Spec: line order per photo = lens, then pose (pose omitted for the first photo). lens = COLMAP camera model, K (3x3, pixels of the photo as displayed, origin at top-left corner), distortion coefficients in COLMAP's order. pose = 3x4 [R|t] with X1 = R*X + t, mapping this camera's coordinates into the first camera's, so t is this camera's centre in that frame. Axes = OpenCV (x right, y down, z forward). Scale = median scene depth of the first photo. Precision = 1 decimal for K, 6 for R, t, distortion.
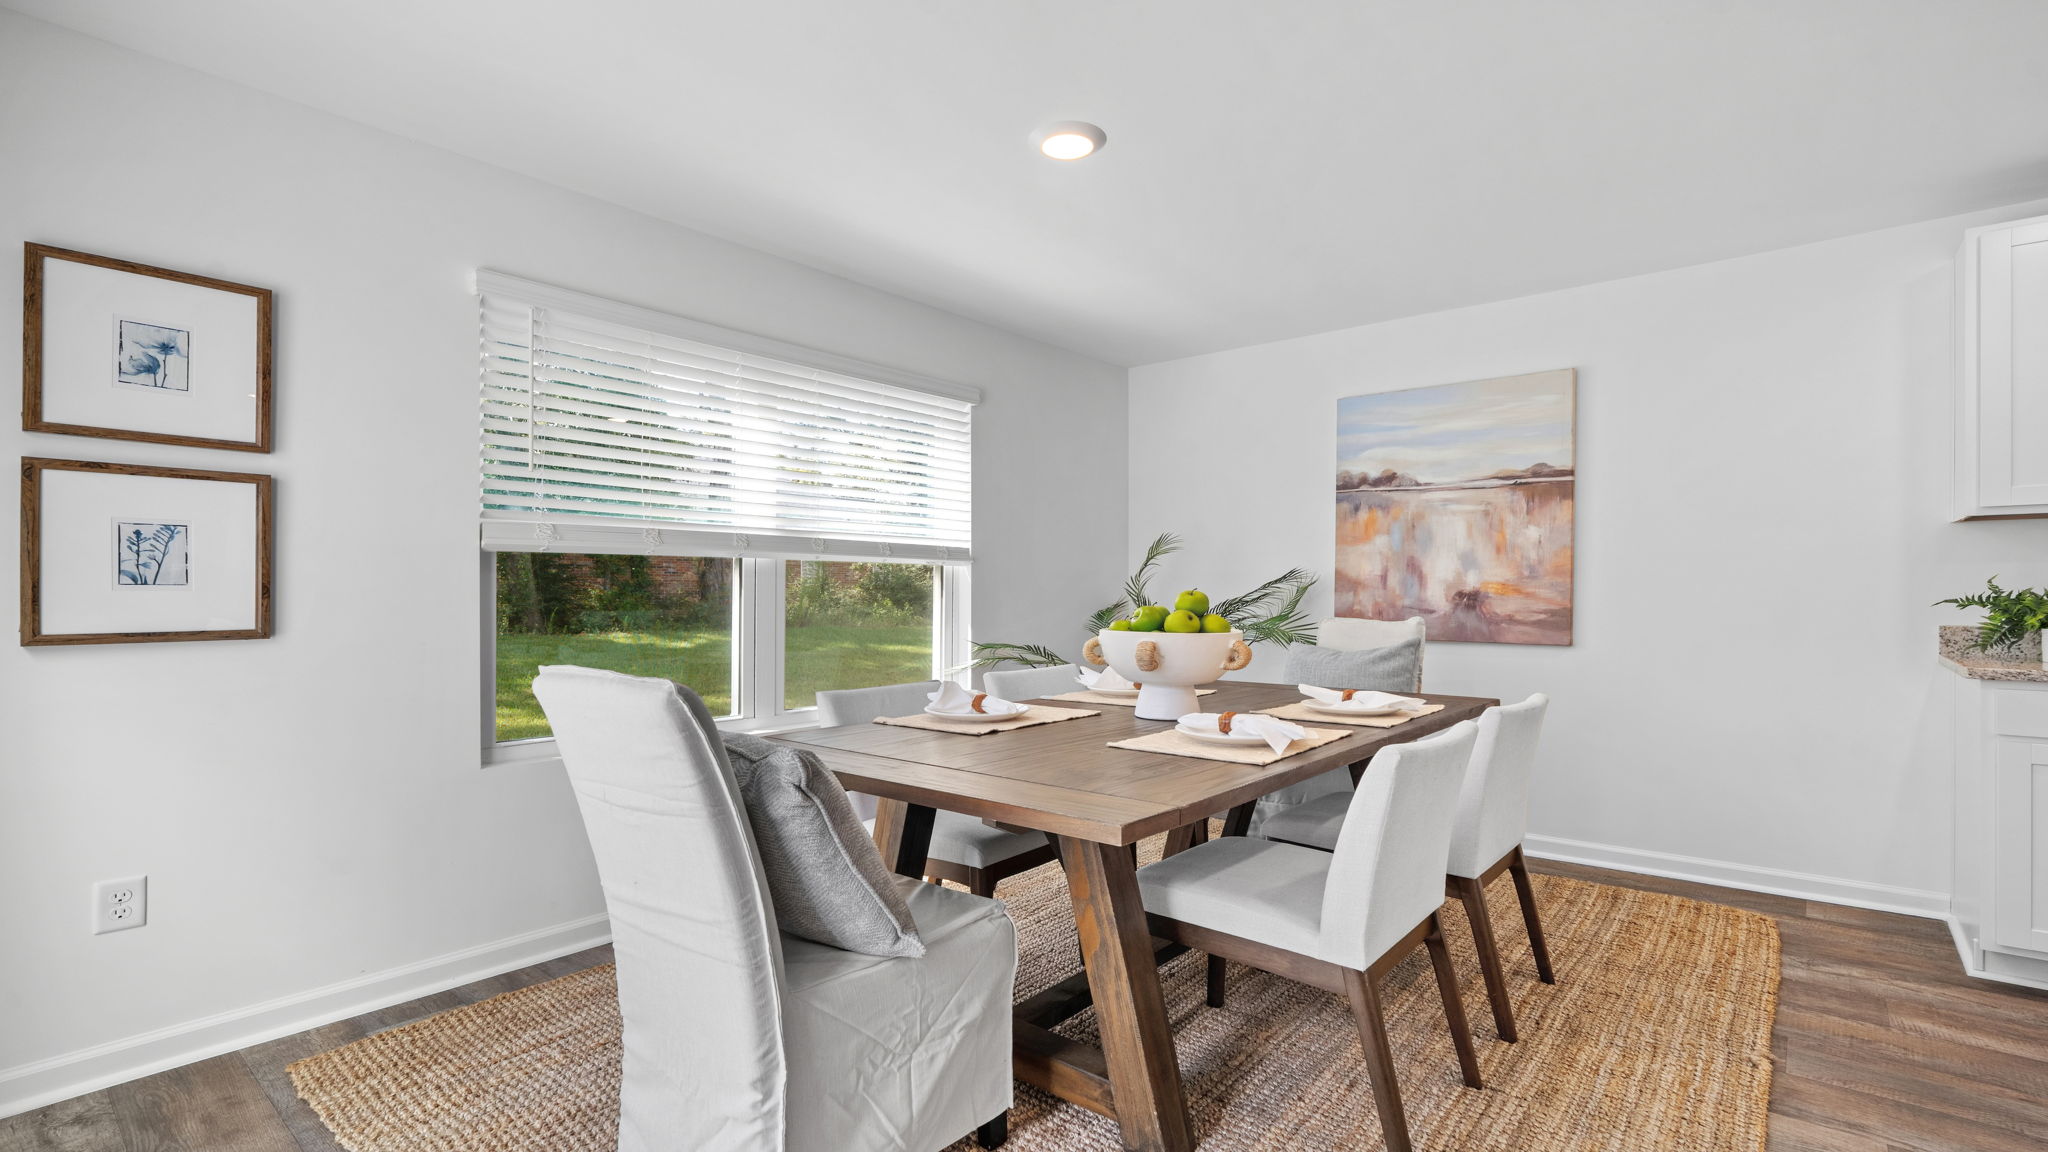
lens RADIAL K [[937.5, 0, 1019.3], [0, 937.5, 592.3], [0, 0, 1]] dist [-0.016914, 0.005816]
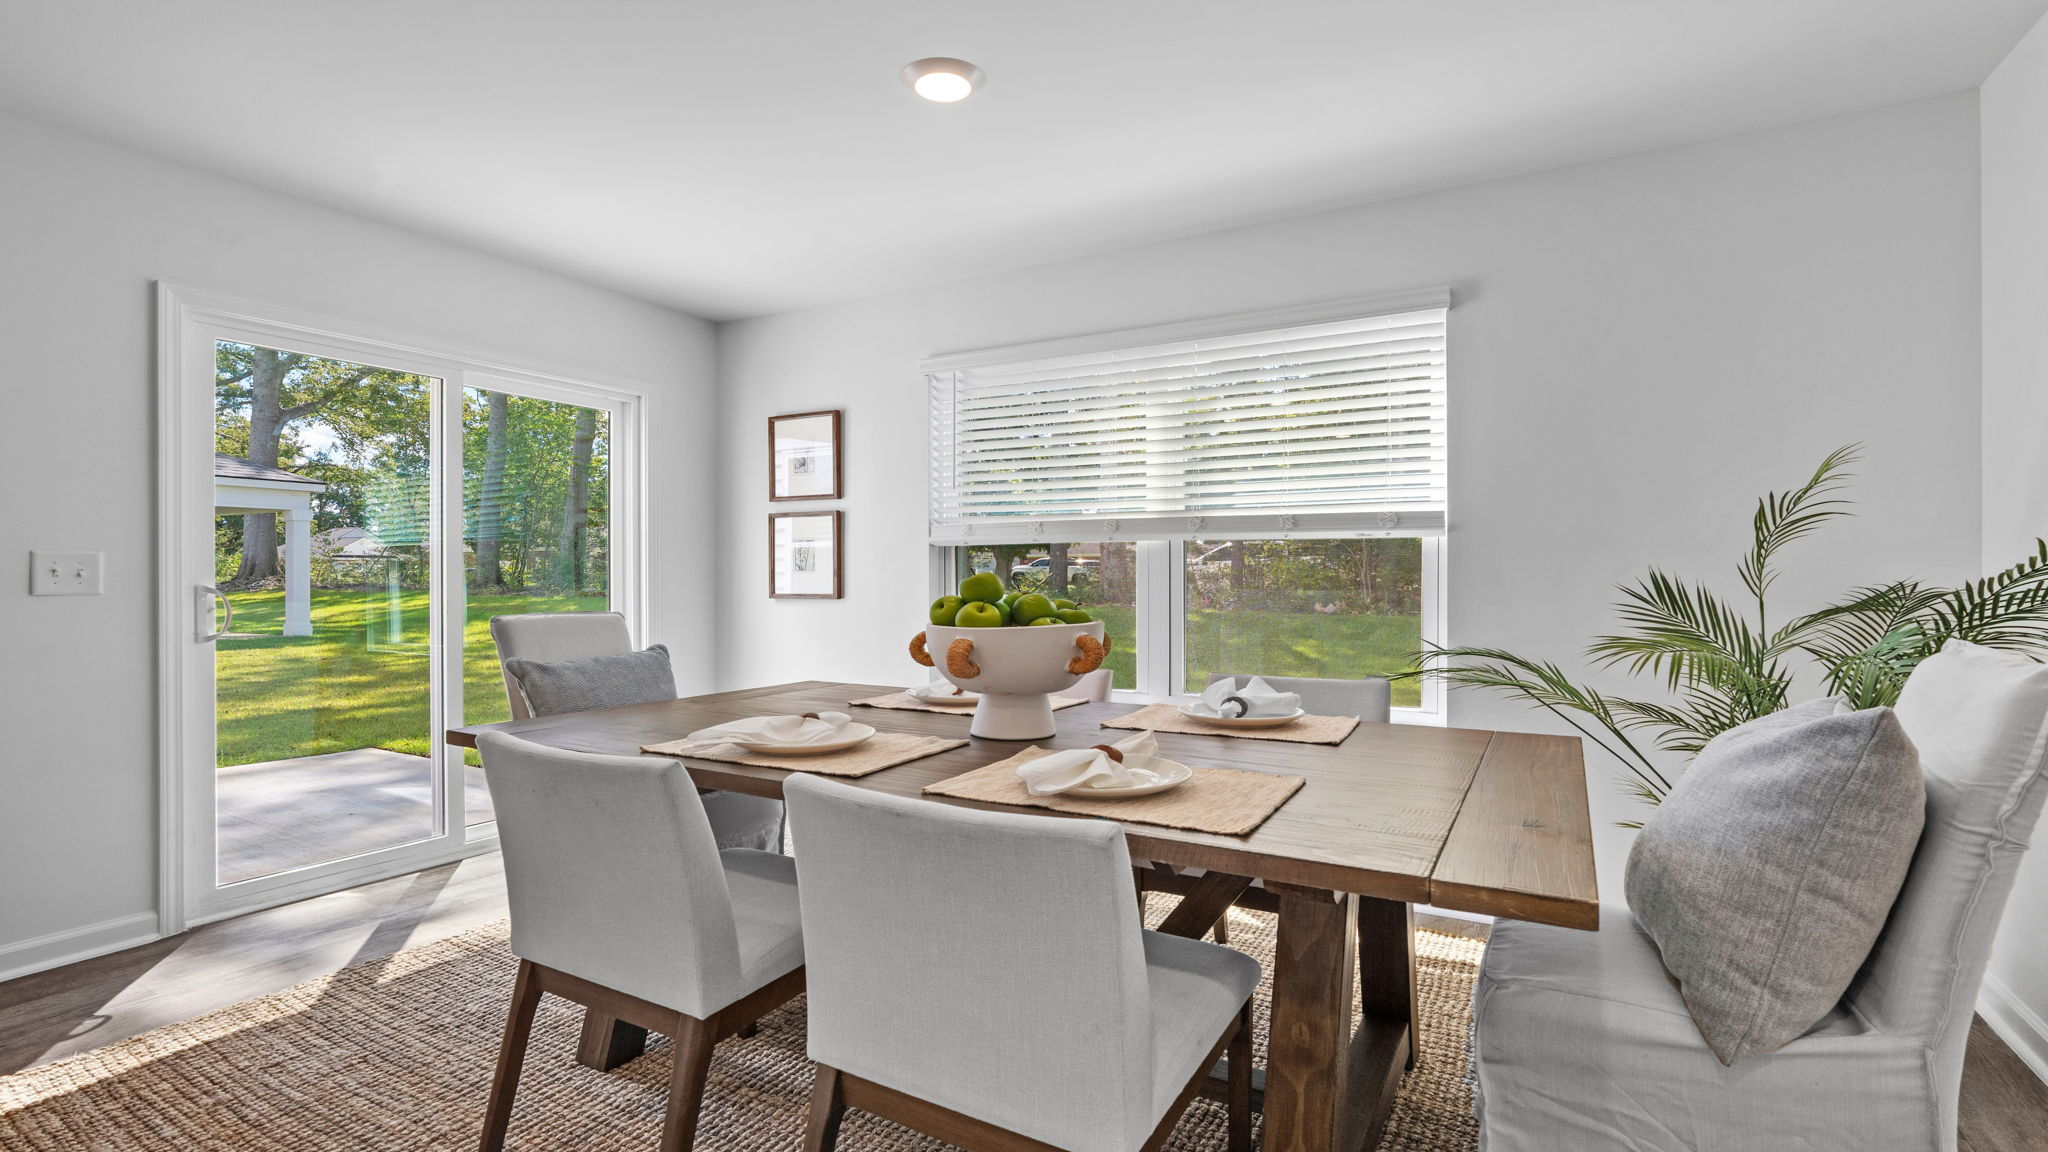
lens RADIAL K [[937.5, 0, 1041.2], [0, 937.5, 568.8], [0, 0, 1]] dist [-0.016914, 0.005816]
pose [[0.196821, 0.001136, -0.980439, 1.084910], [0.006776, 0.999974, 0.002519, -0.012723], [0.980416, -0.007140, 0.196808, 1.029846]]
